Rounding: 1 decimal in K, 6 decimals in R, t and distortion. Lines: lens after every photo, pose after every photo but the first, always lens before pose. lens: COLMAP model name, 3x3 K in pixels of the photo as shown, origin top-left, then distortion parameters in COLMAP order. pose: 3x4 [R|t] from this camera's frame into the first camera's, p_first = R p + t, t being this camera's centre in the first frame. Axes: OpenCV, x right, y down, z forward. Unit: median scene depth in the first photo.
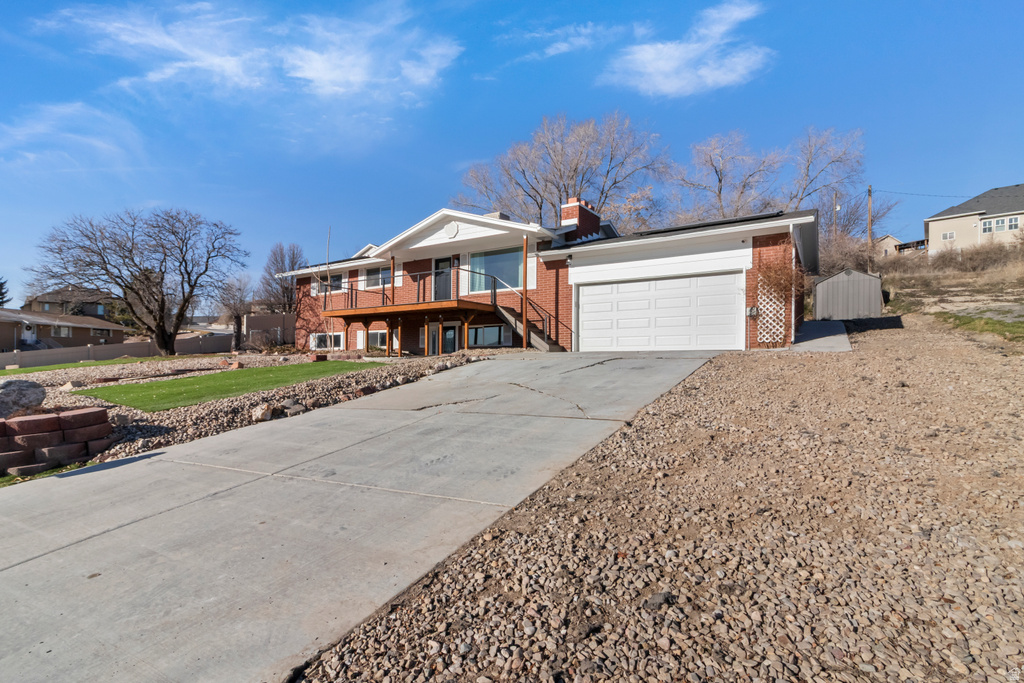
lens RADIAL K [[472.1, 0, 512.0], [0, 472.1, 341.5], [0, 0, 1]] dist [0.000593, 0.000107]
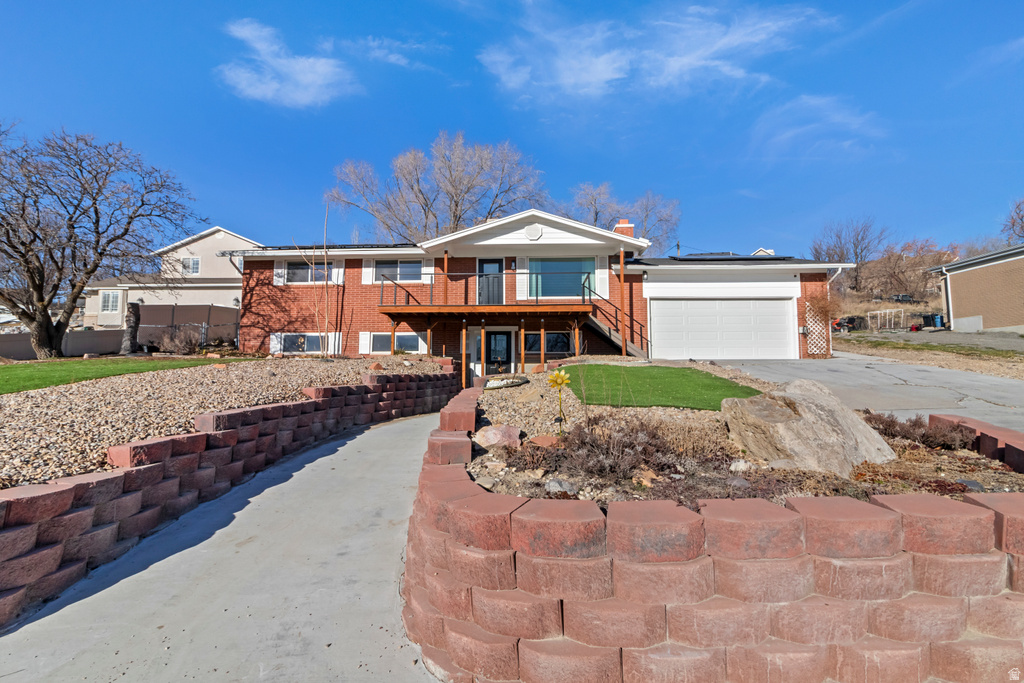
lens RADIAL K [[472.1, 0, 512.0], [0, 472.1, 341.5], [0, 0, 1]] dist [0.000593, 0.000107]
pose [[0.877428, 0.036151, 0.478345, -0.577375], [-0.019575, 0.999024, -0.039594, 0.024920], [-0.479309, 0.025377, 0.877279, 0.169867]]
